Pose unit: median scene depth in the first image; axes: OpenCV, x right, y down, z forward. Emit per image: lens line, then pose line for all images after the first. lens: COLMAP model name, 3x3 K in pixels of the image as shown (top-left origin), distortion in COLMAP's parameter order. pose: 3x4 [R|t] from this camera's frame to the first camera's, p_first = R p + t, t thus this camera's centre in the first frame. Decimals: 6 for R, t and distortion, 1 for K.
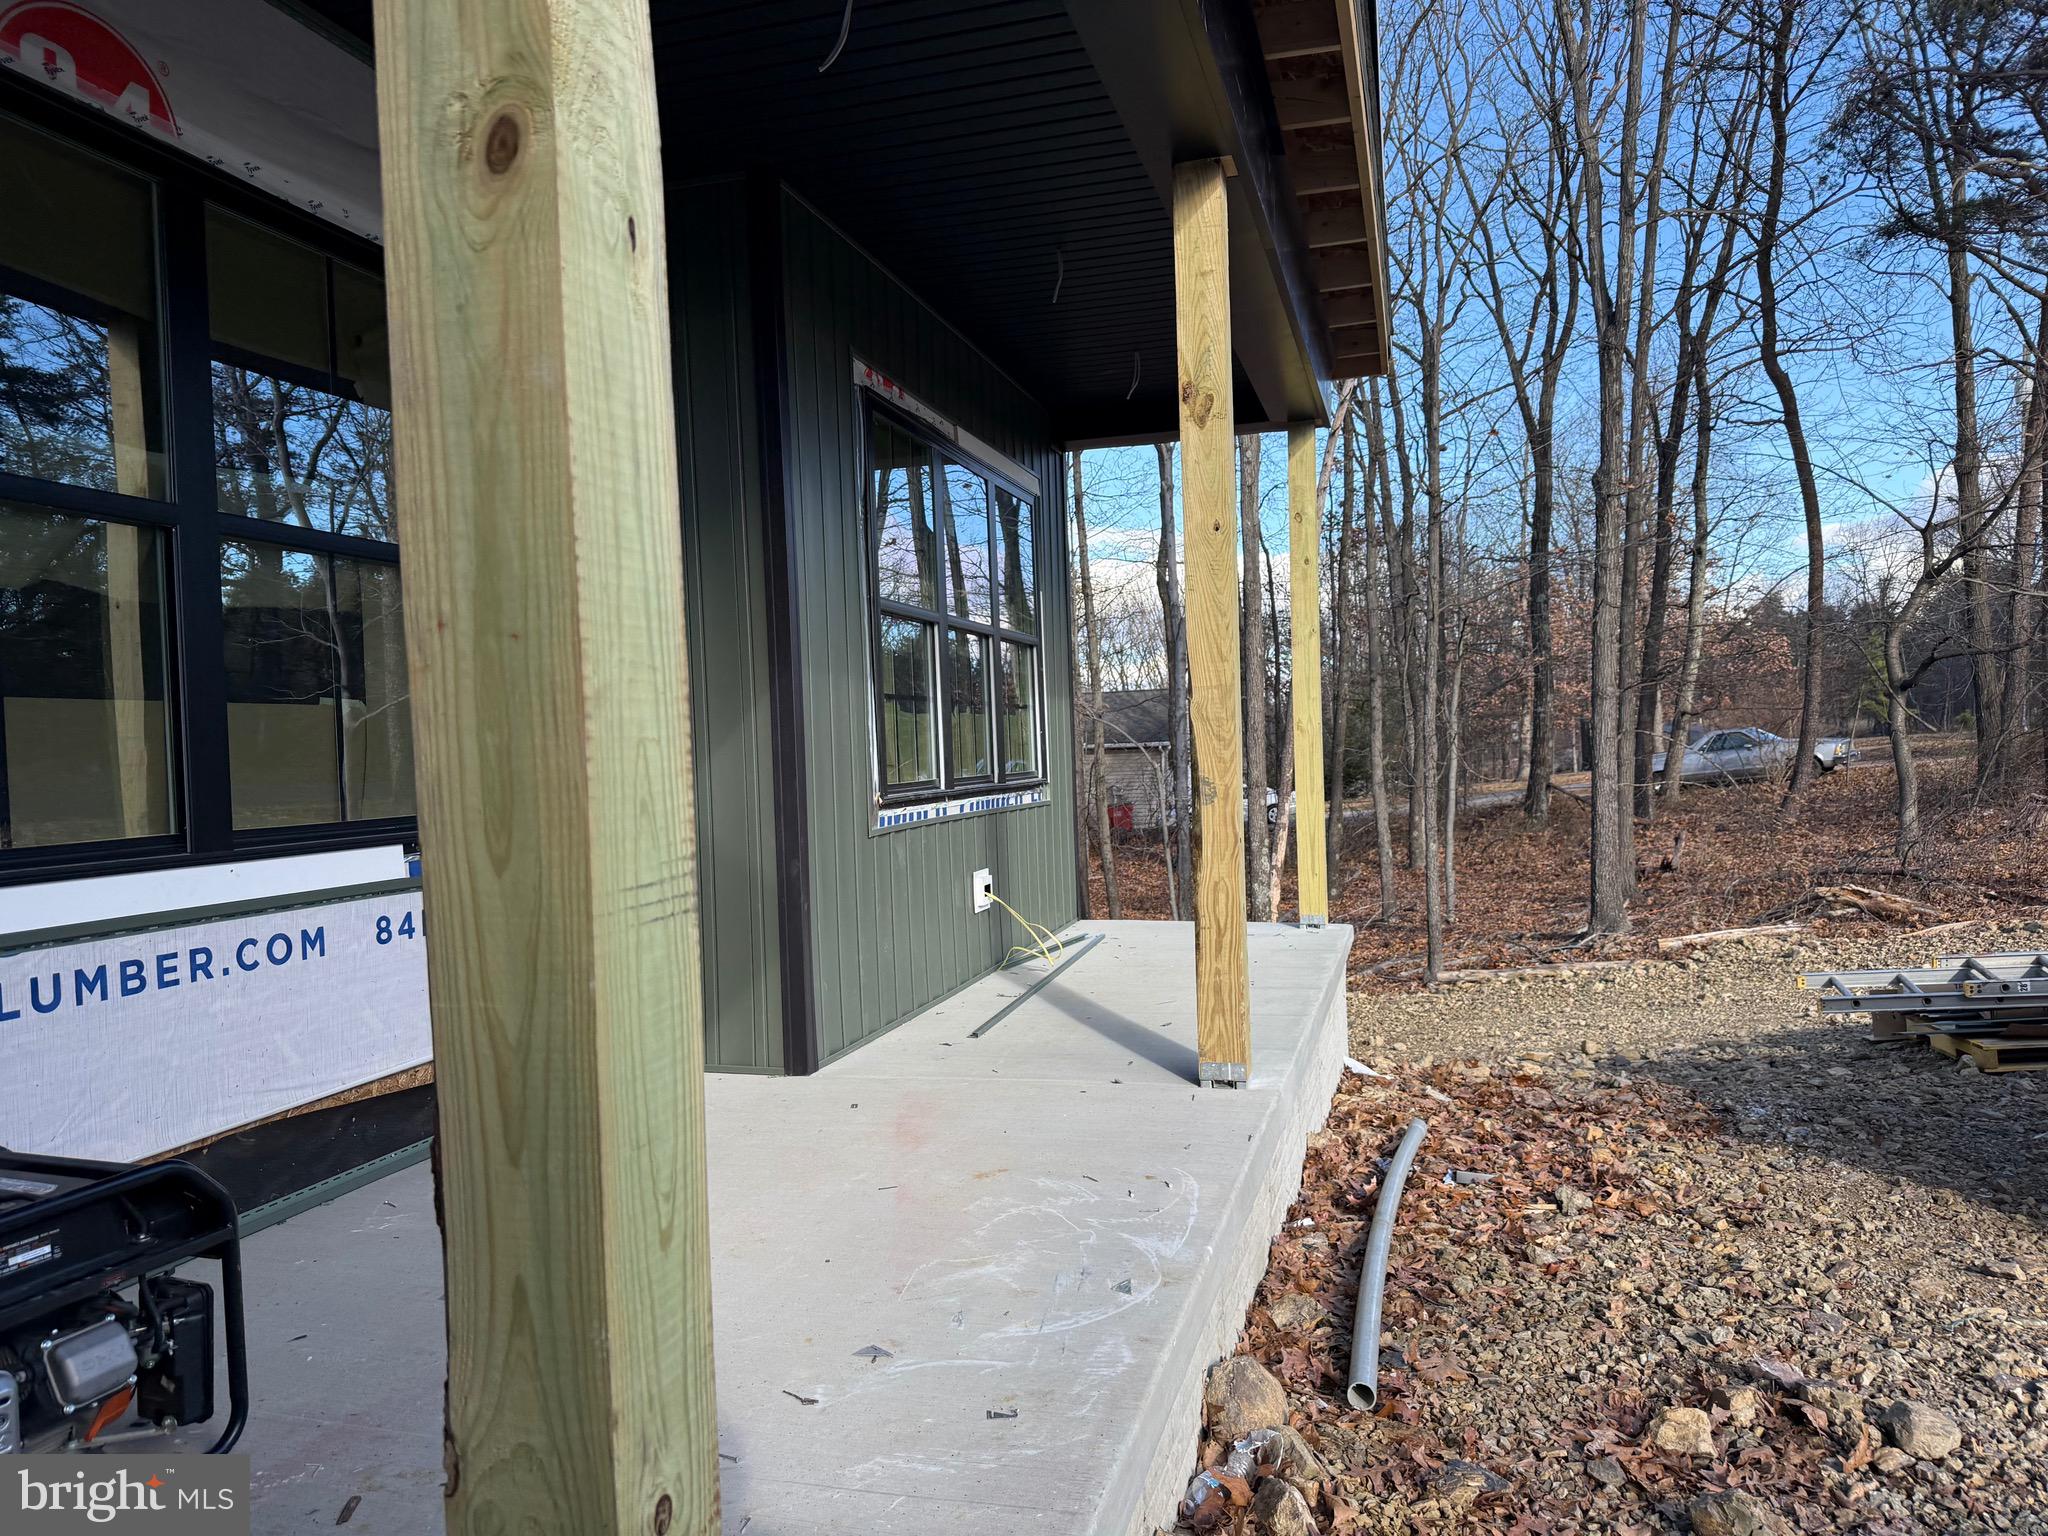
lens RADIAL K [[1433.7, 0, 1017.4], [0, 1433.7, 783.3], [0, 0, 1]] dist [0.048911, -0.054685]
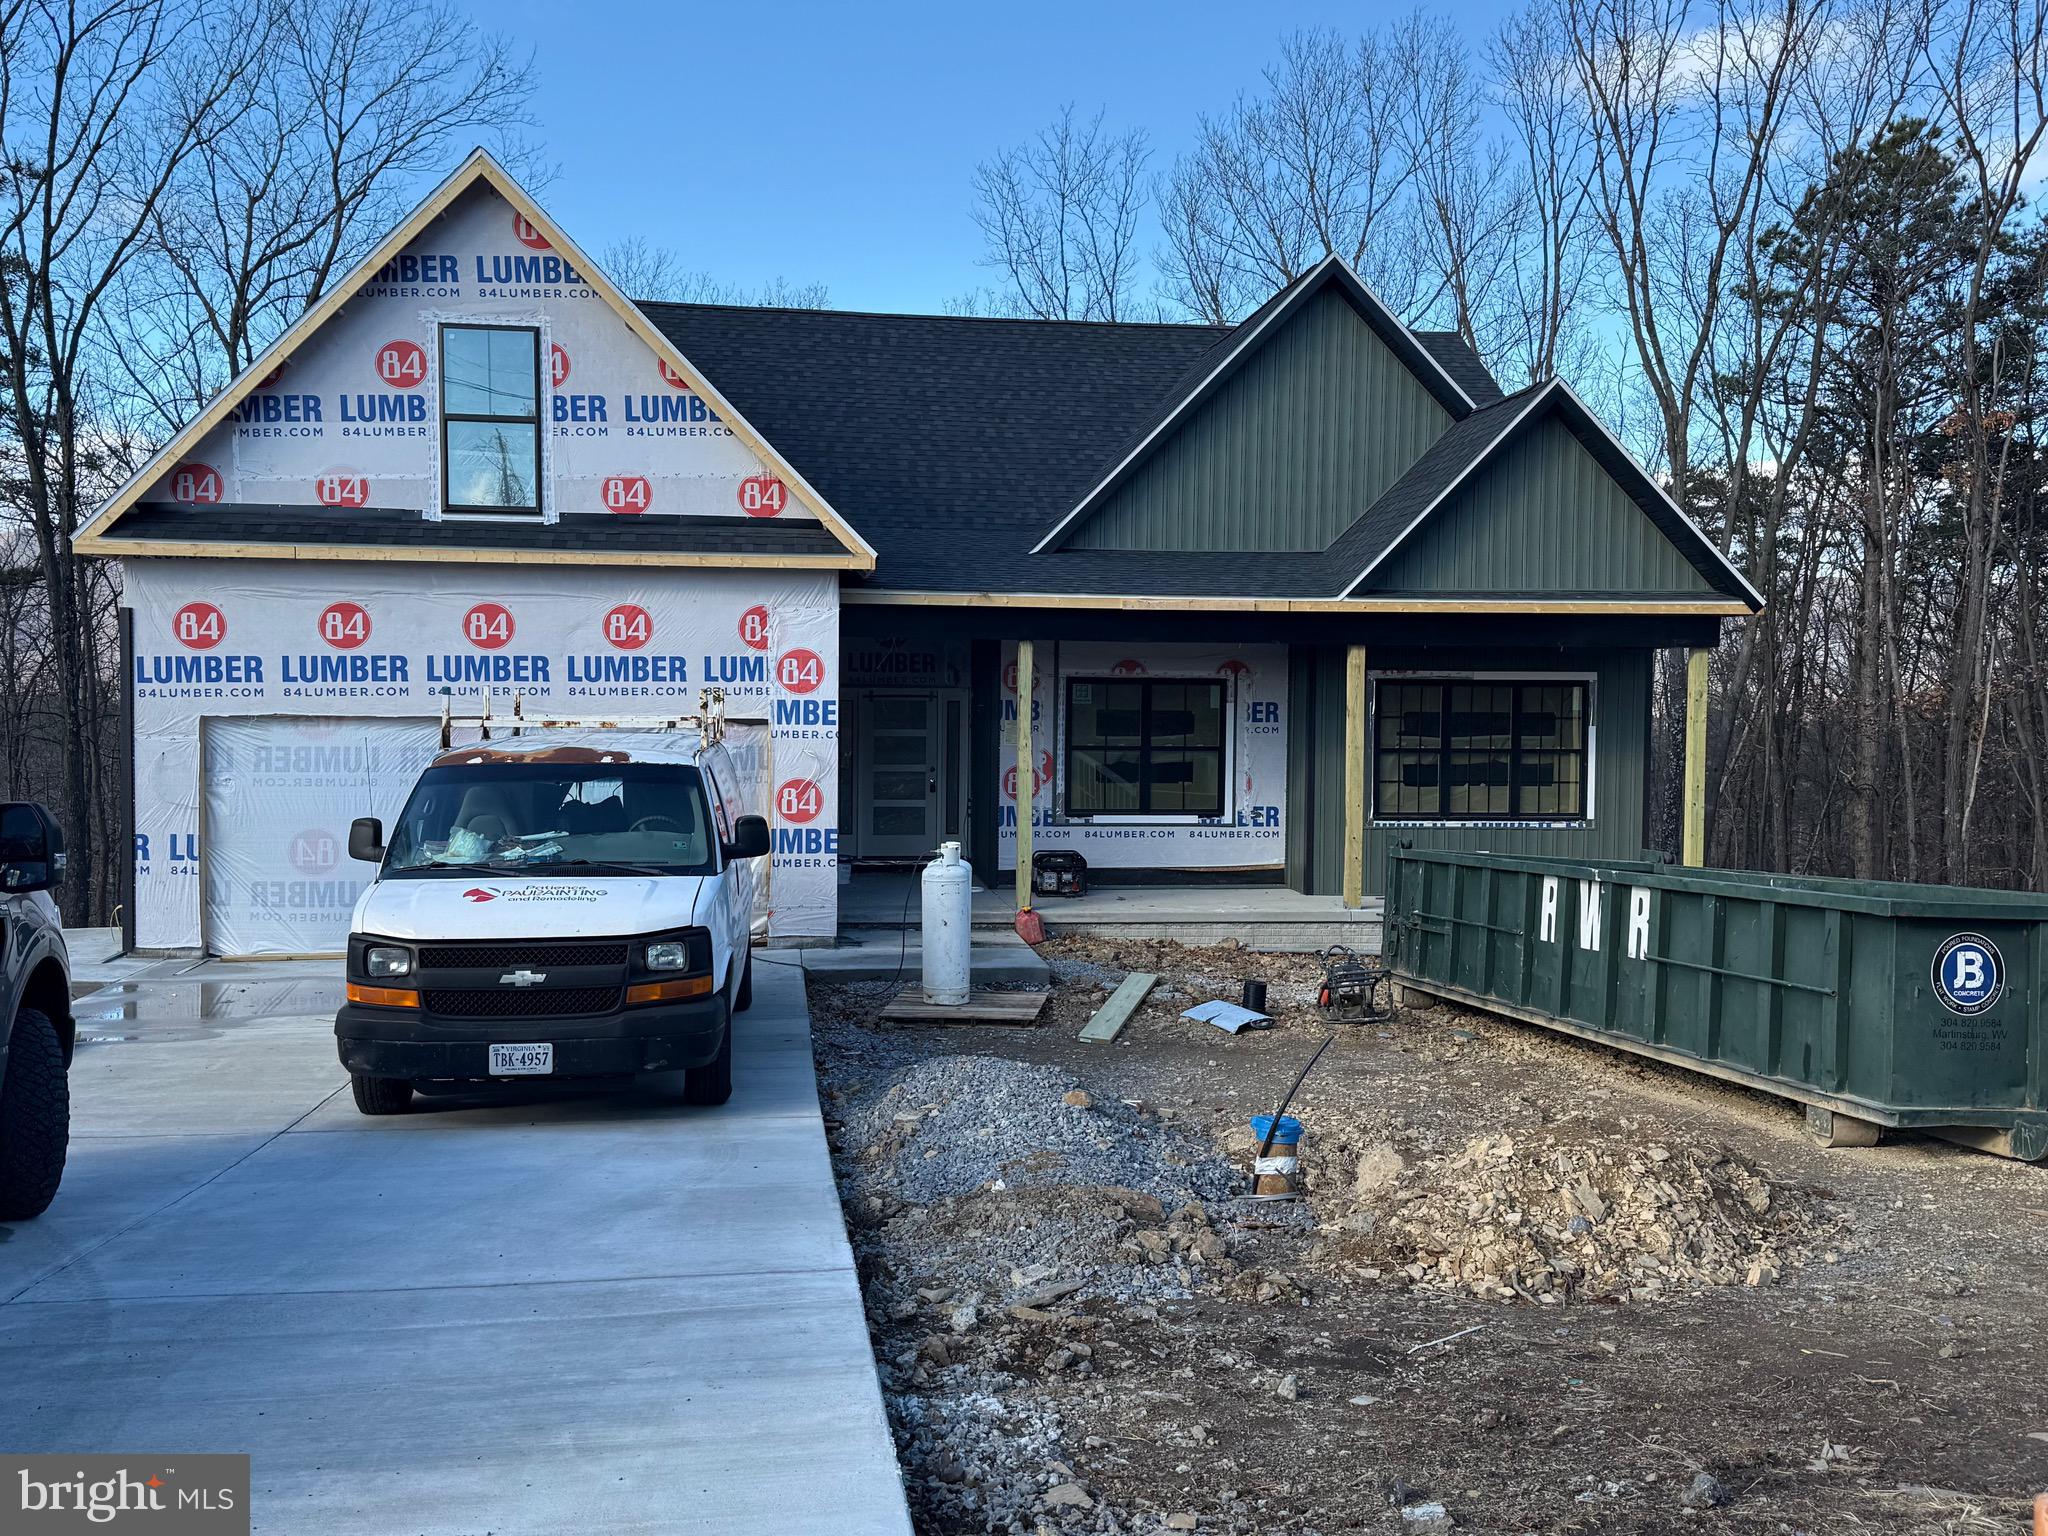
lens RADIAL K [[1849.7, 0, 1007.3], [0, 1849.7, 798.7], [0, 0, 1]] dist [0.107121, -0.171024]
pose [[0.407625, 0.089182, -0.908784, 3.600141], [-0.047603, 0.995942, 0.076383, -0.332201], [0.911908, 0.012126, 0.410216, -1.477380]]
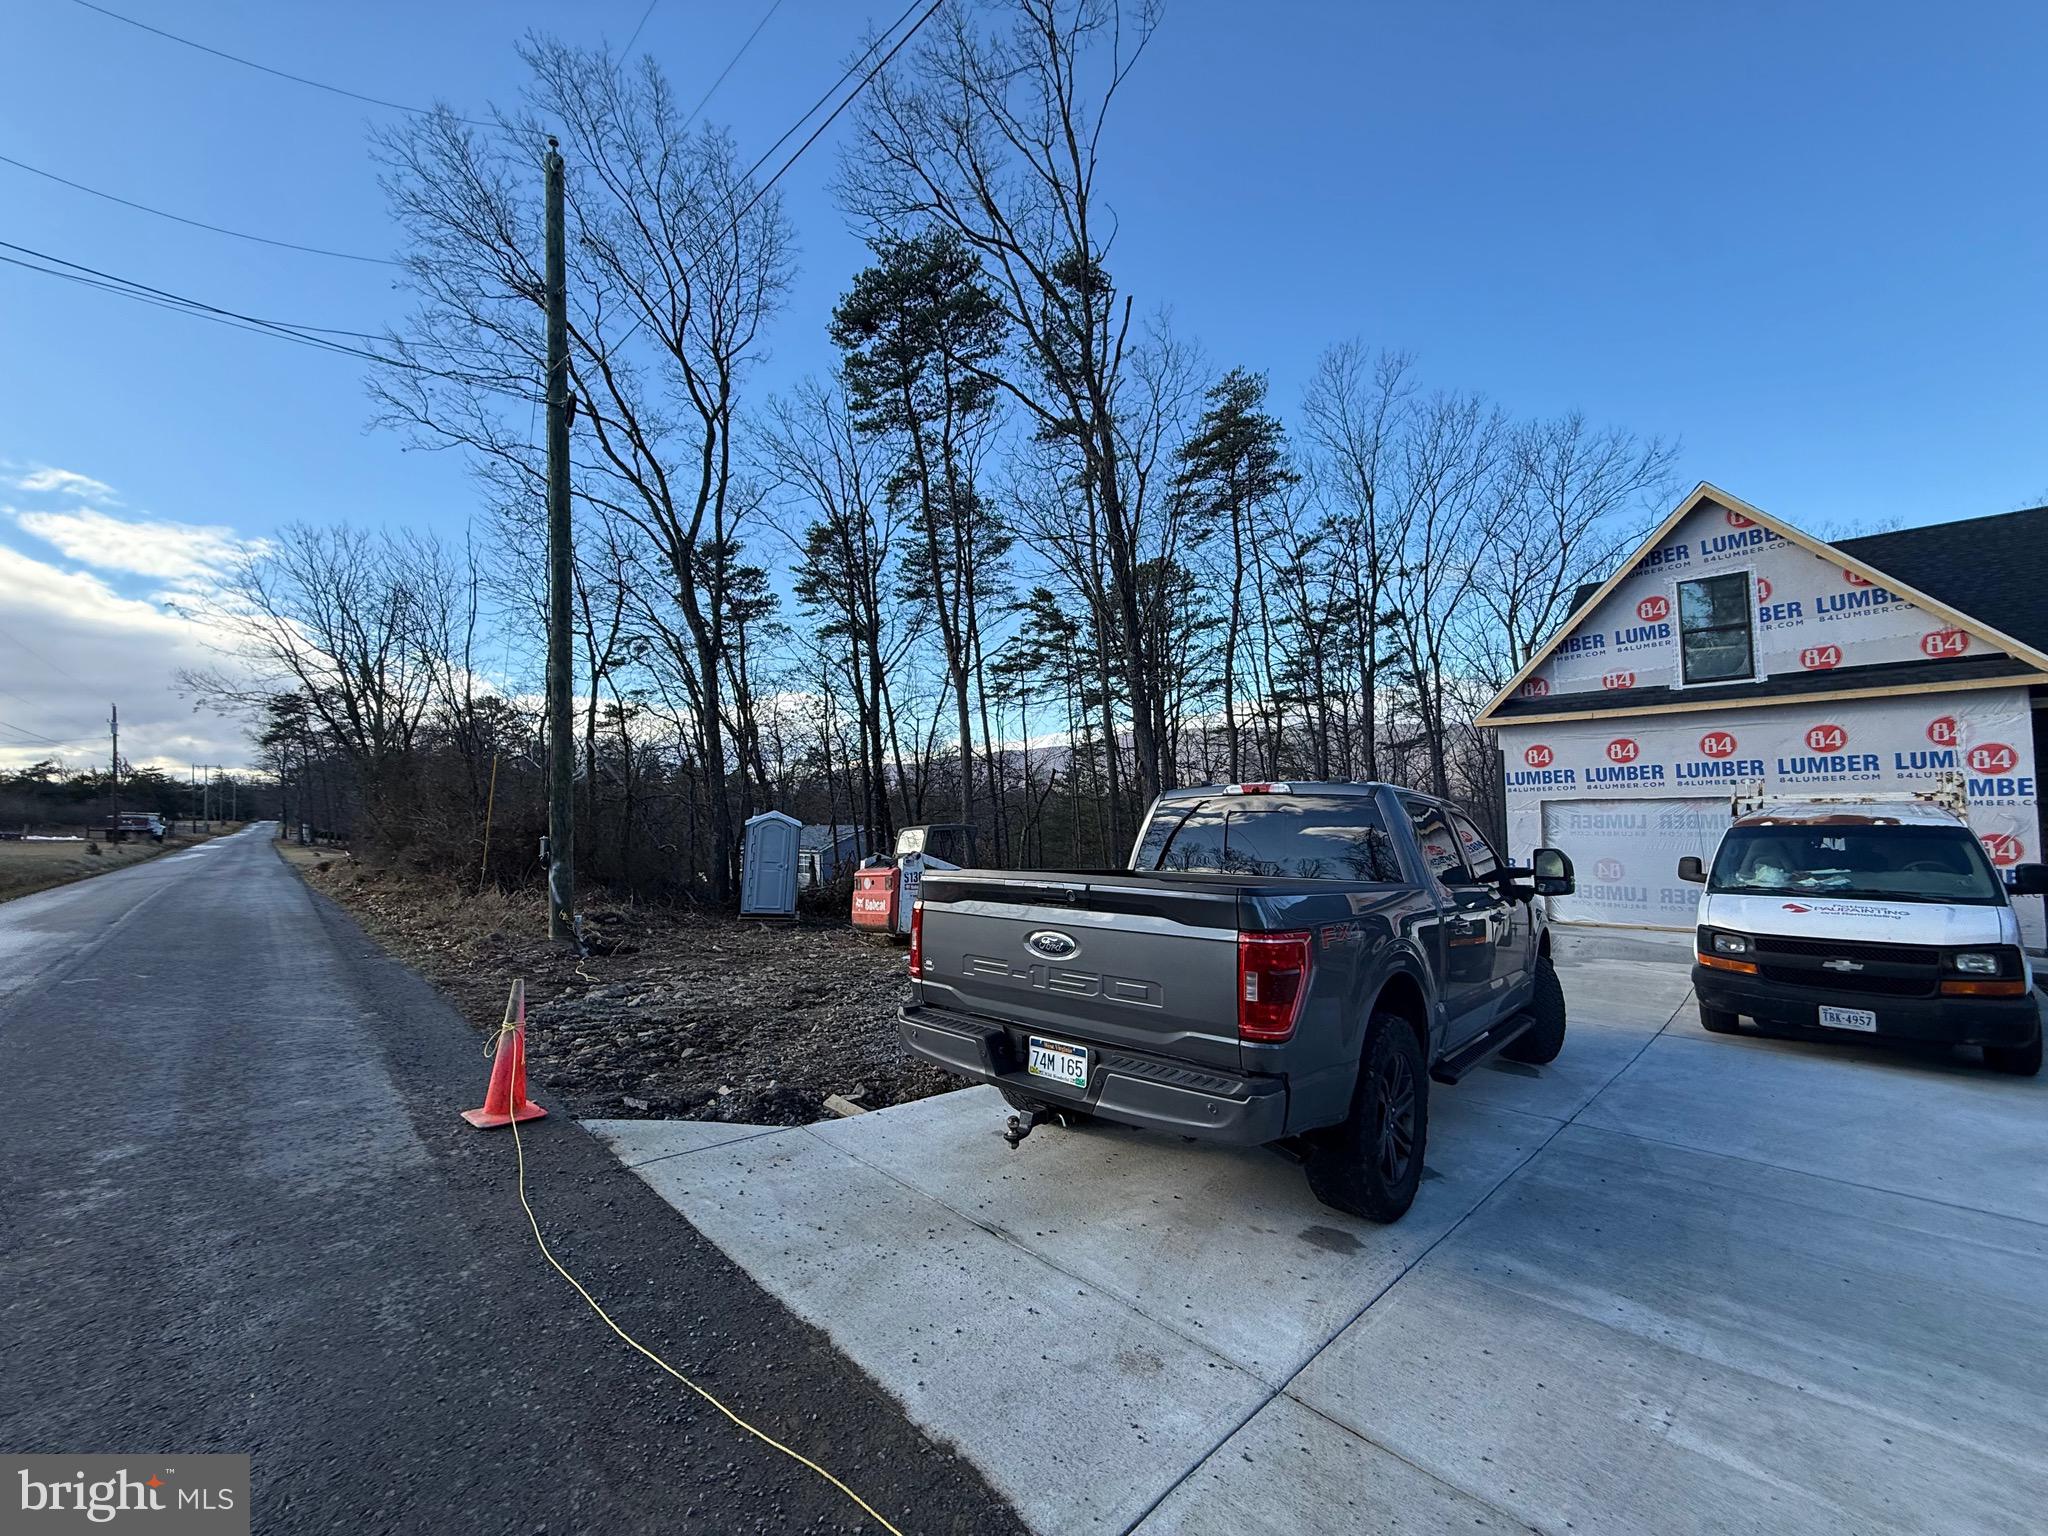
lens RADIAL K [[812.0, 0, 1033.1], [0, 812.0, 768.1], [0, 0, 1]] dist [0.001898, -0.000200]
pose [[-0.459646, 0.013982, -0.887992, 3.353829], [0.019054, 0.999801, 0.005879, -0.321692], [0.887898, -0.014218, -0.459821, -1.745540]]
